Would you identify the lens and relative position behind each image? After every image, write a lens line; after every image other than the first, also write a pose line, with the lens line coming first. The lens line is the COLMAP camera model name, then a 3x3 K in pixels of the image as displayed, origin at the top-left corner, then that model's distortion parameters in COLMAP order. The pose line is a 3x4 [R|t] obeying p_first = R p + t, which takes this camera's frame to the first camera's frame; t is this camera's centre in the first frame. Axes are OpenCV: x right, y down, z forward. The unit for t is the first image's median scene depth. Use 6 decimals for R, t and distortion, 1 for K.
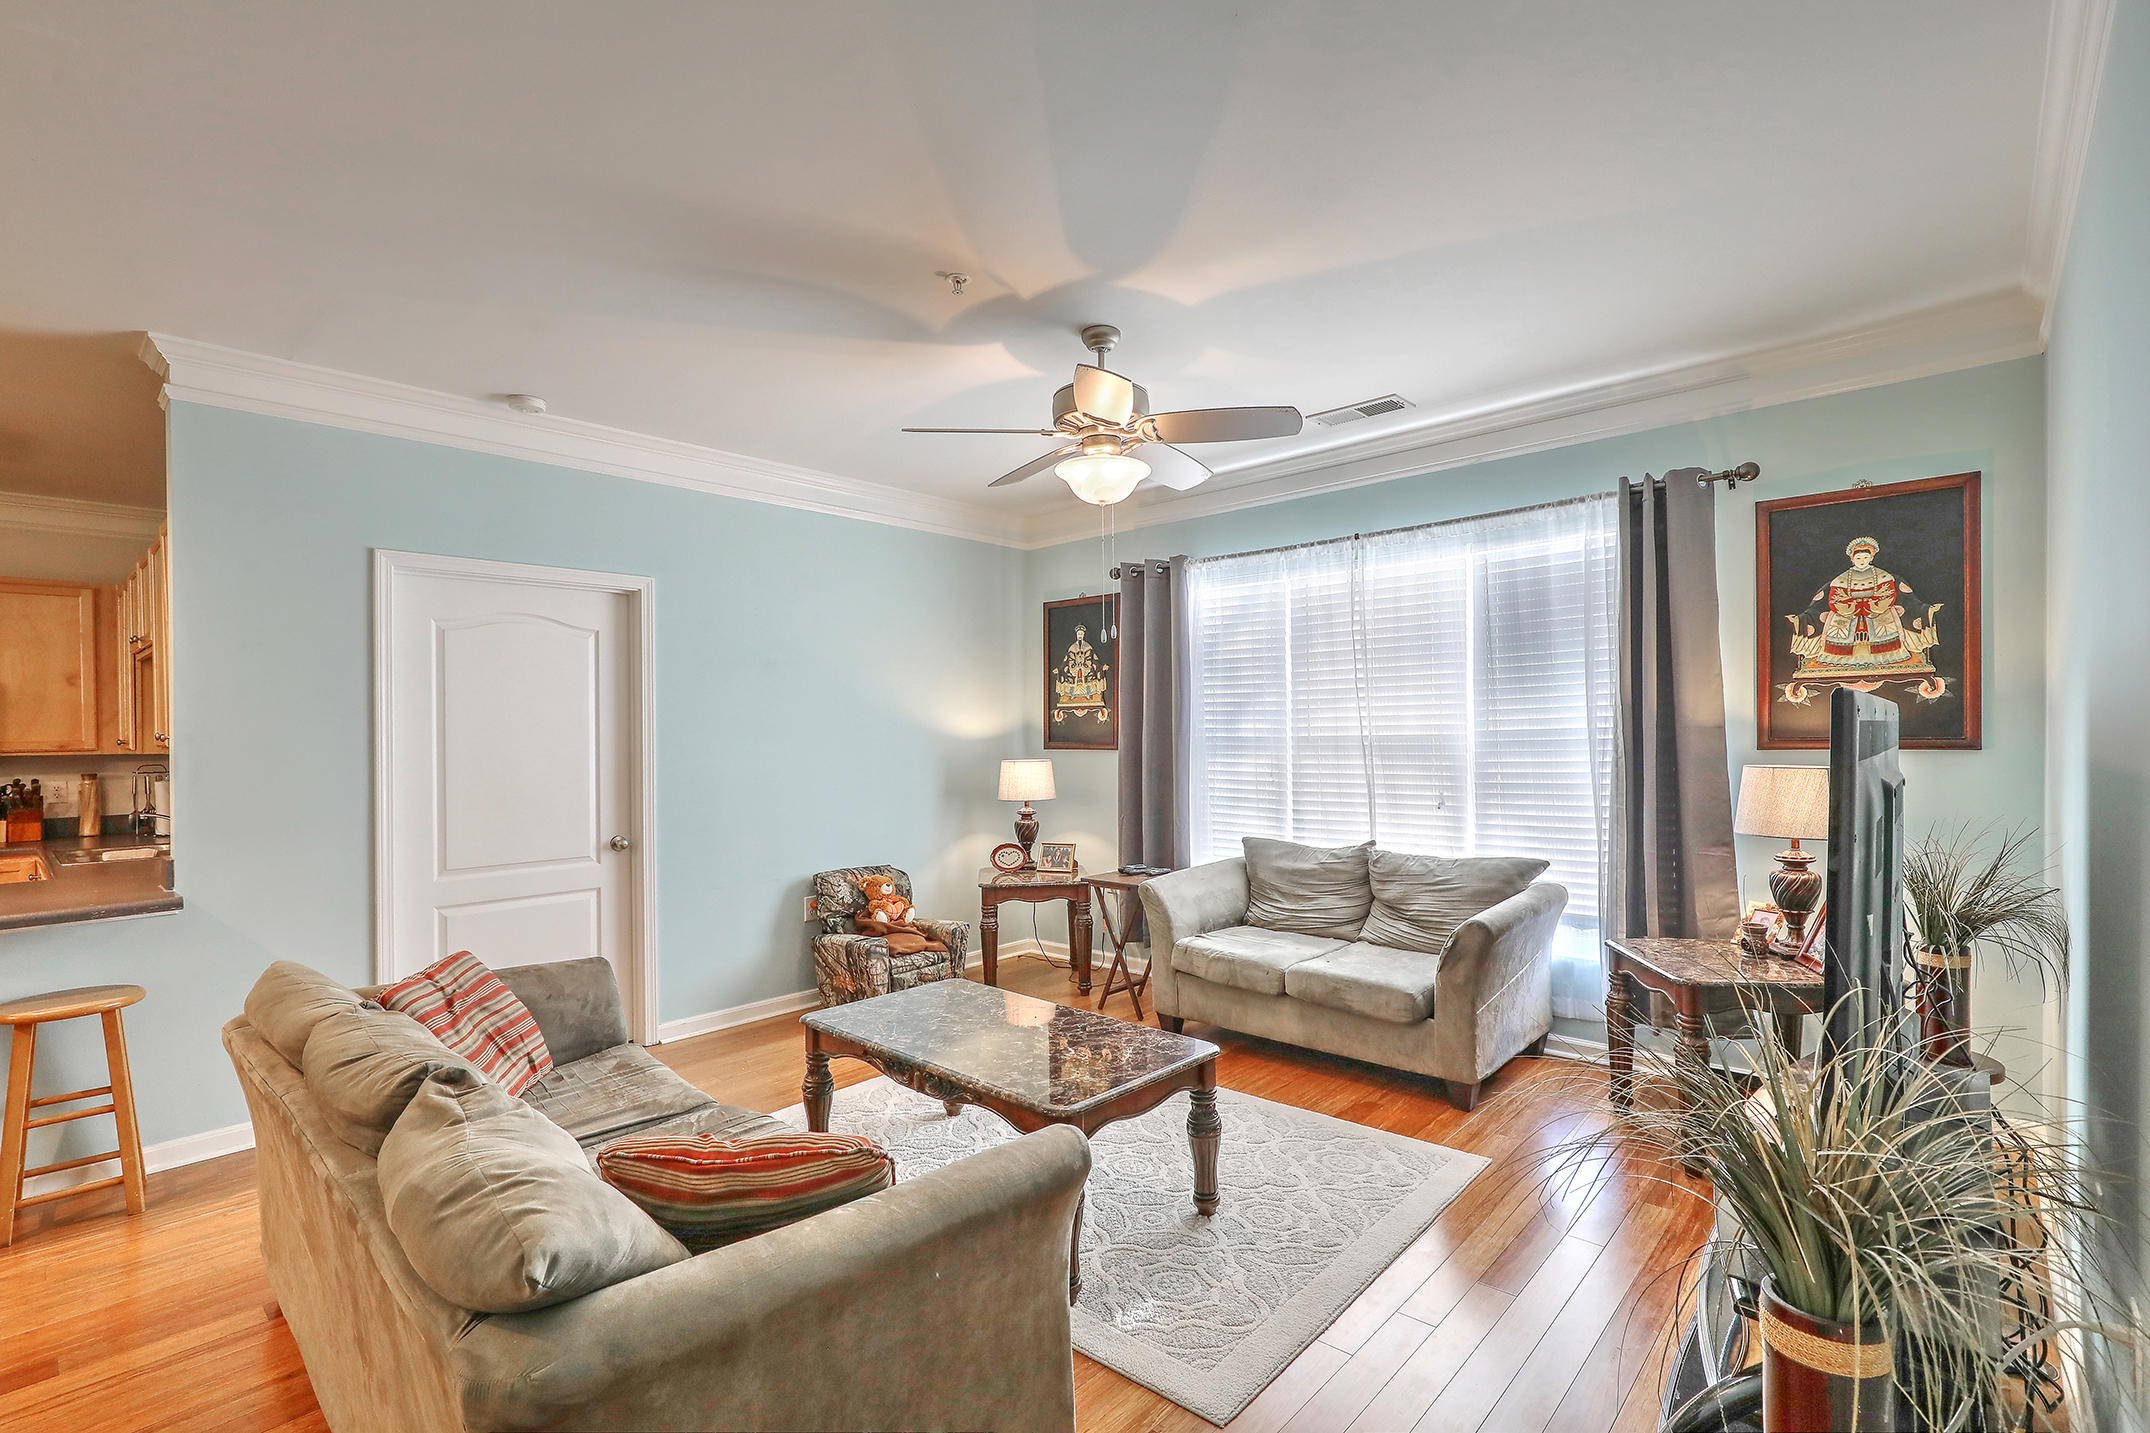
lens RADIAL K [[952.4, 0, 1079.0], [0, 952.4, 738.1], [0, 0, 1]] dist [-0.003375, -0.000345]
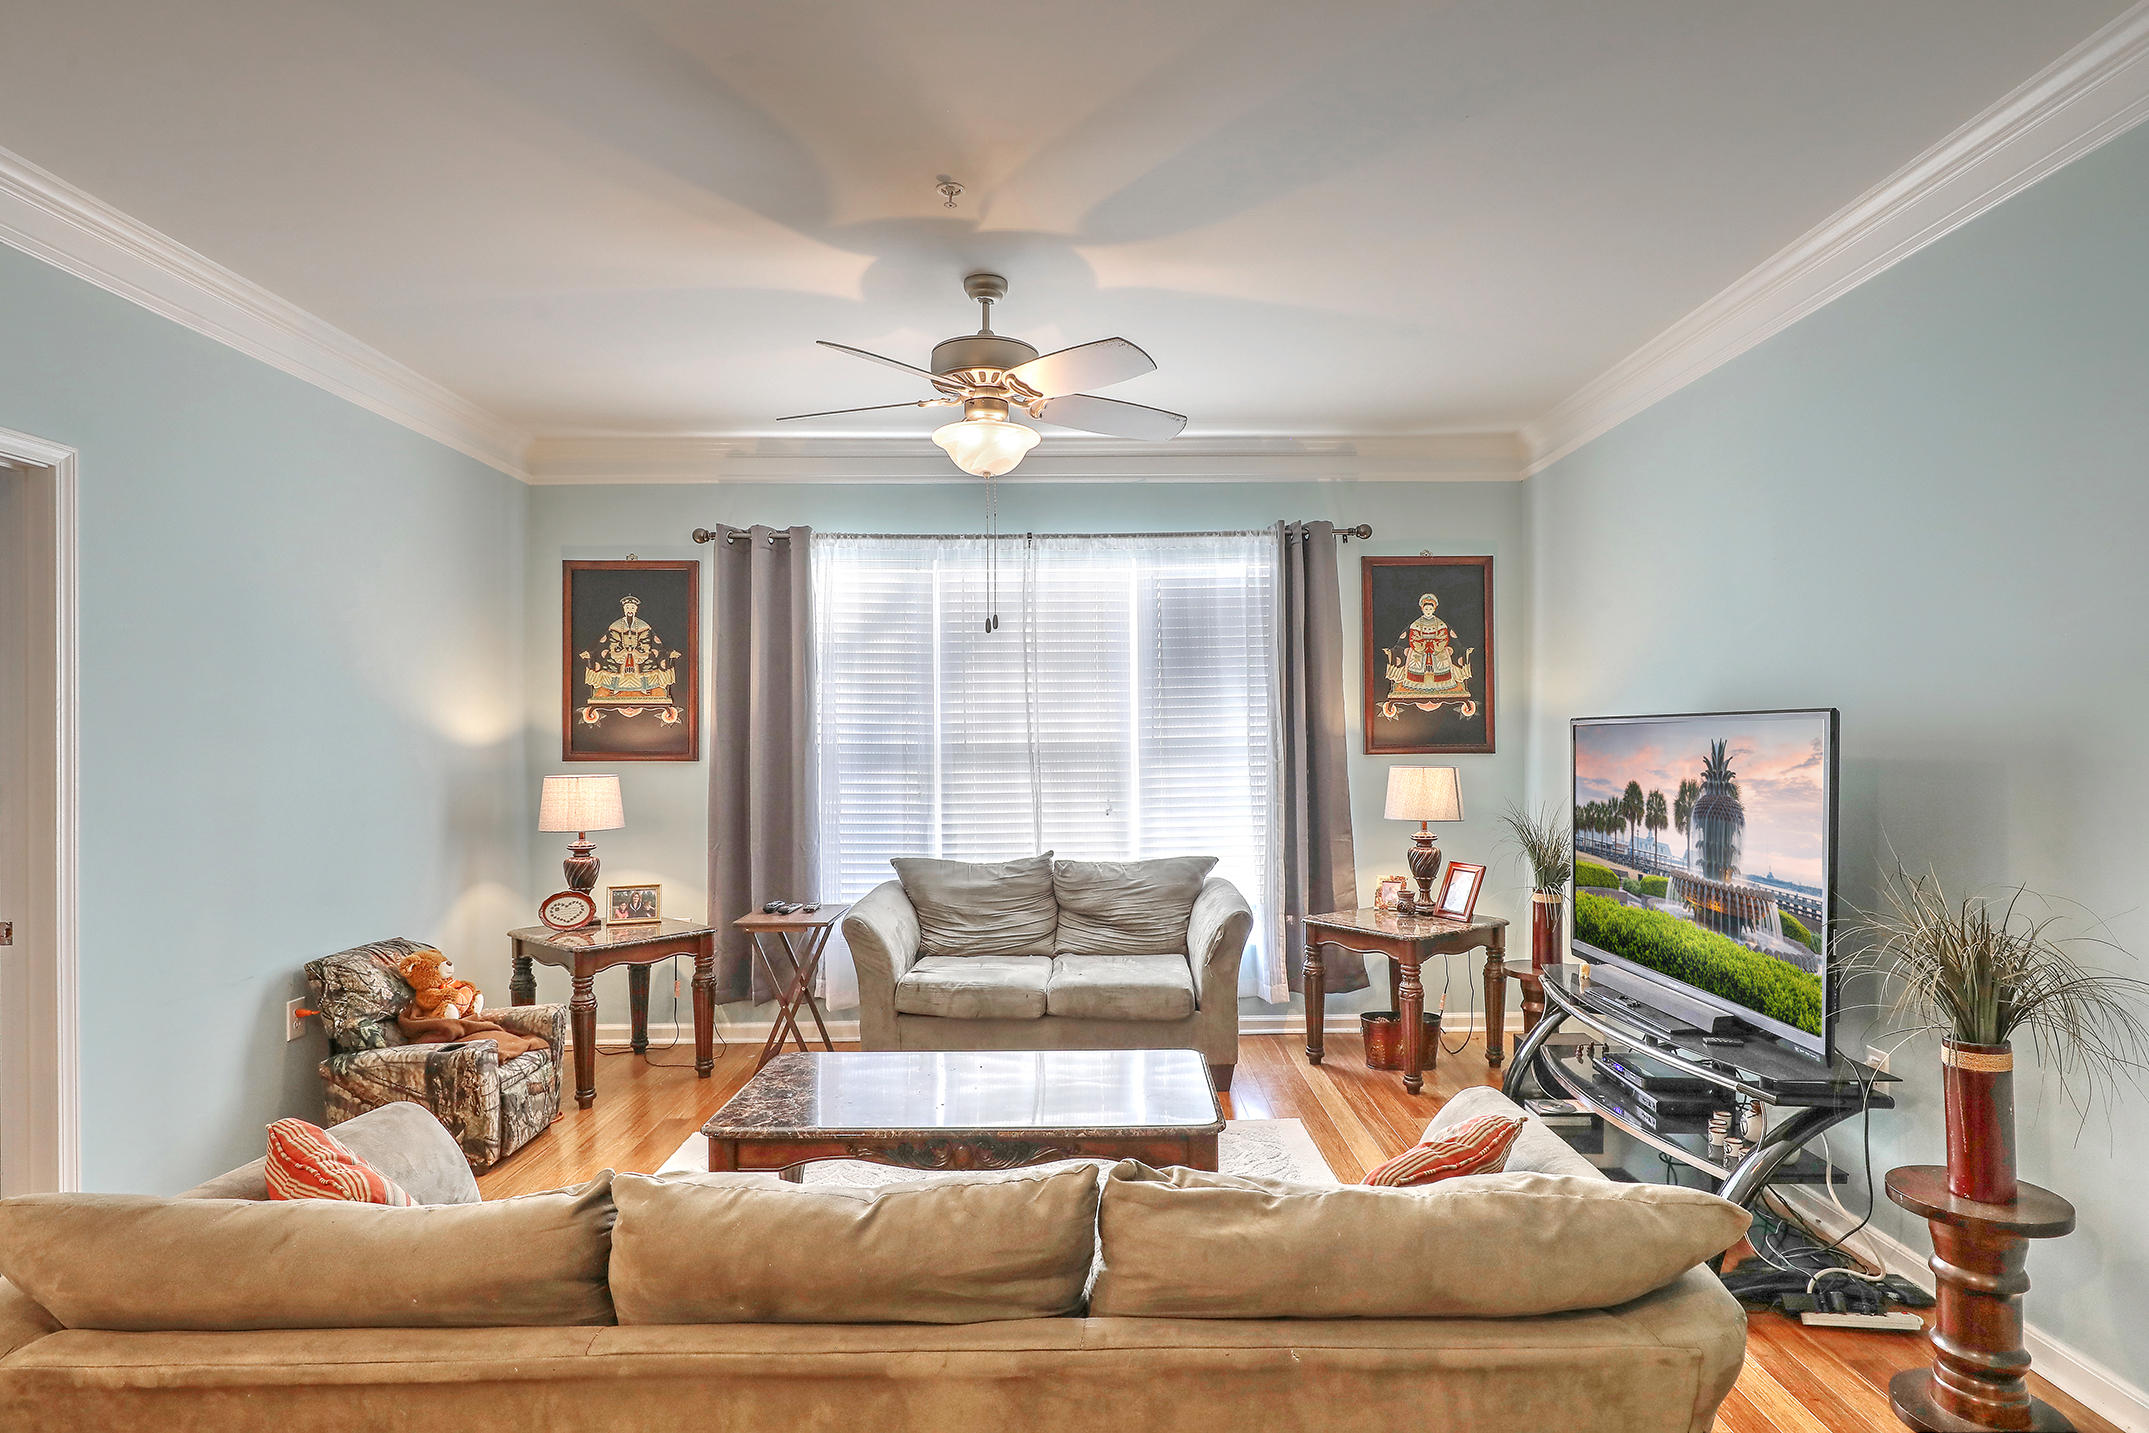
lens RADIAL K [[1129.8, 0, 1107.6], [0, 1129.8, 729.3], [0, 0, 1]] dist [-0.000262, 0.000645]
pose [[0.733859, 0.014313, 0.679151, -0.452790], [0.000866, 0.999757, -0.022006, 0.009579], [-0.679301, 0.016737, 0.733669, 0.119527]]
